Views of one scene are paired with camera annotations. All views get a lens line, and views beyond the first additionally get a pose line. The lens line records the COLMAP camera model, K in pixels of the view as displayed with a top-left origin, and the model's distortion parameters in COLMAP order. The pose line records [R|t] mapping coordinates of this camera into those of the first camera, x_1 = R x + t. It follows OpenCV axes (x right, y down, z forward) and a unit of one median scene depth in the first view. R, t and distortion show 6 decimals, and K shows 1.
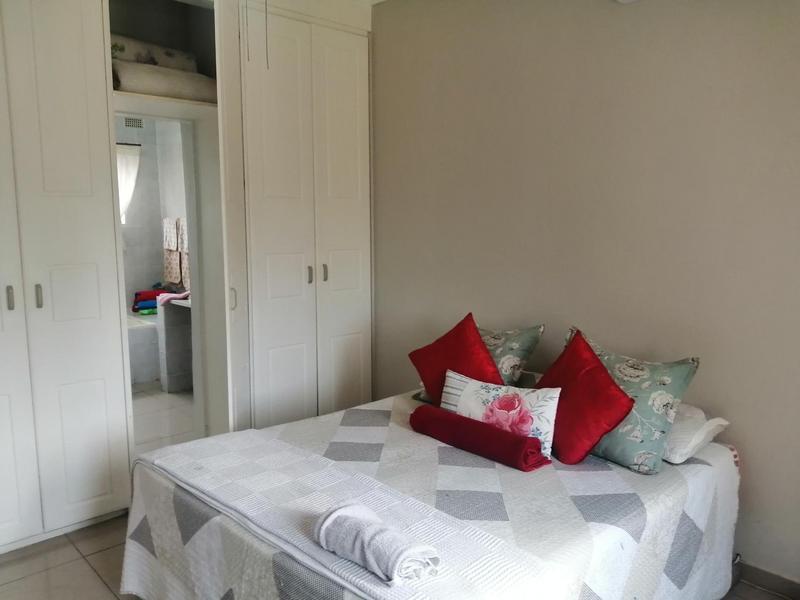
lens RADIAL K [[632.2, 0, 400.2], [0, 632.2, 303.8], [0, 0, 1]] dist [0.054762, 0.002065]
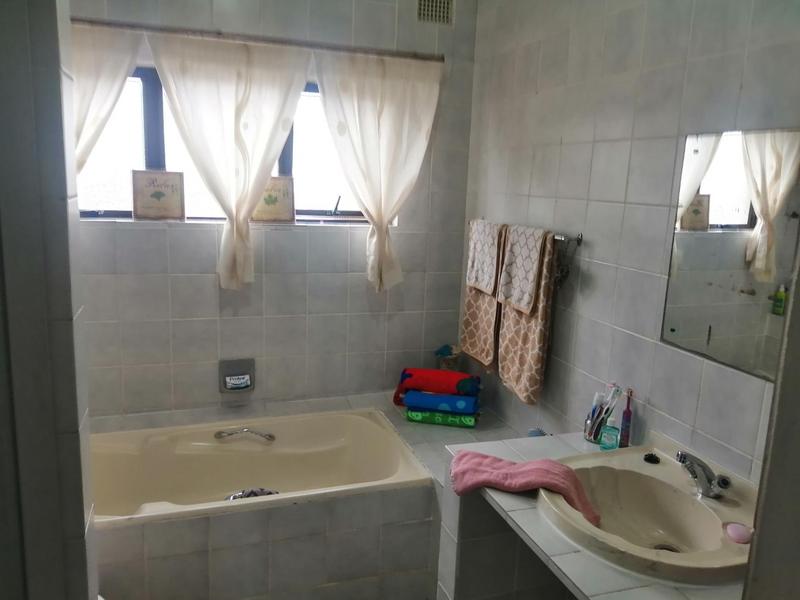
lens RADIAL K [[632.2, 0, 398.4], [0, 632.2, 298.4], [0, 0, 1]] dist [0.054762, 0.002065]
pose [[0.910920, 0.119469, -0.394907, -0.231184], [-0.095169, 0.992190, 0.080637, -0.110121], [0.401456, -0.035871, 0.915176, 0.553710]]
